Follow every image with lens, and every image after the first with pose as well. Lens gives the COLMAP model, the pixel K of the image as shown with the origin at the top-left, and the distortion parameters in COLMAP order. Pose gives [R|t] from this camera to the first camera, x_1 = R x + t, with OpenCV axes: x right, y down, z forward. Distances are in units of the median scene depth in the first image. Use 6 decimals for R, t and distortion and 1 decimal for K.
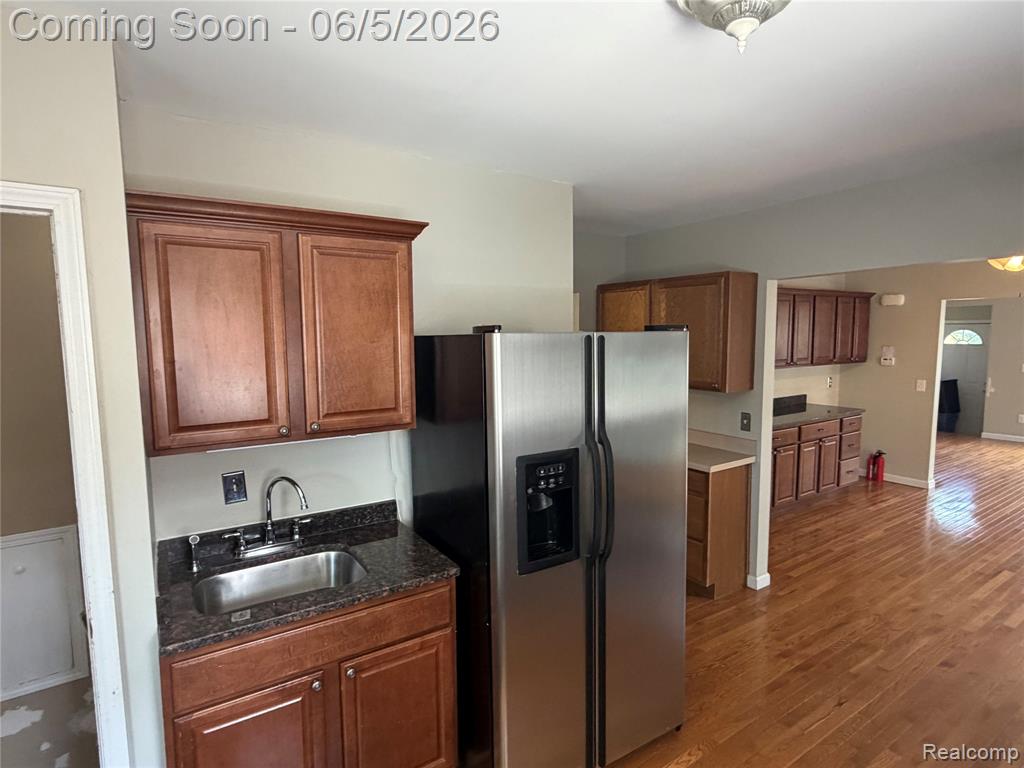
lens RADIAL K [[535.1, 0, 512.0], [0, 535.1, 384.0], [0, 0, 1]] dist [-0.001629, 0.000415]
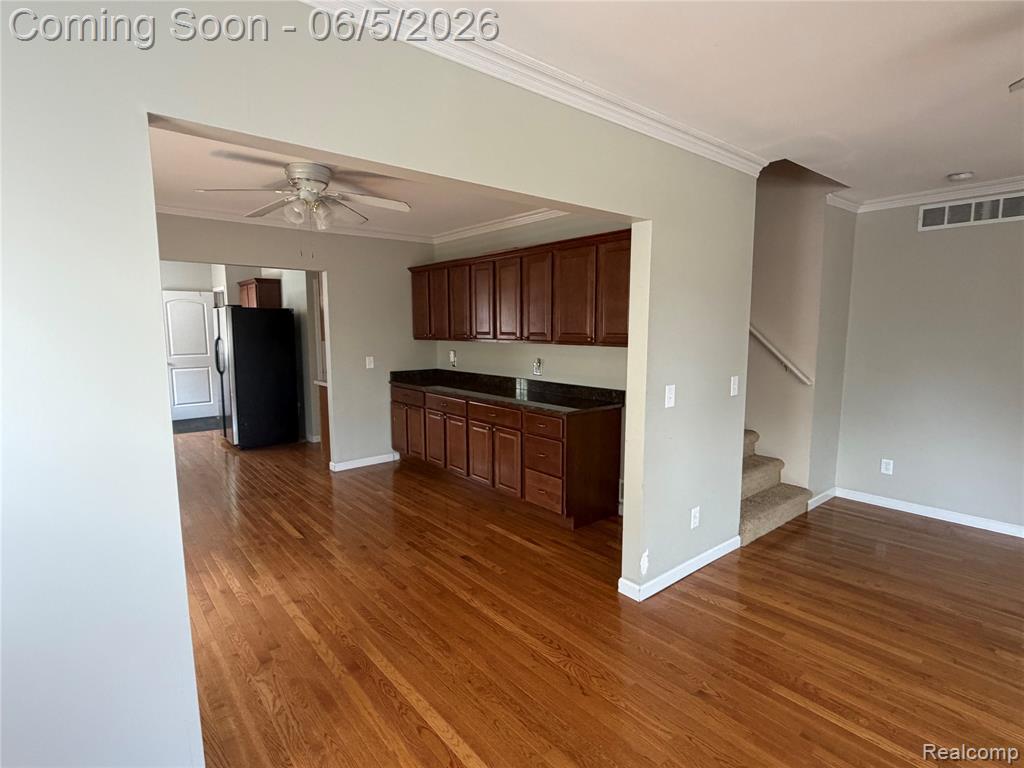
lens RADIAL K [[509.5, 0, 512.0], [0, 509.5, 384.0], [0, 0, 1]] dist [-0.001800, 0.000030]
pose [[0.119363, 0.118953, -0.985699, 1.410761], [-0.089209, 0.990066, 0.108678, -0.056709], [0.988835, 0.074961, 0.128789, 0.933273]]
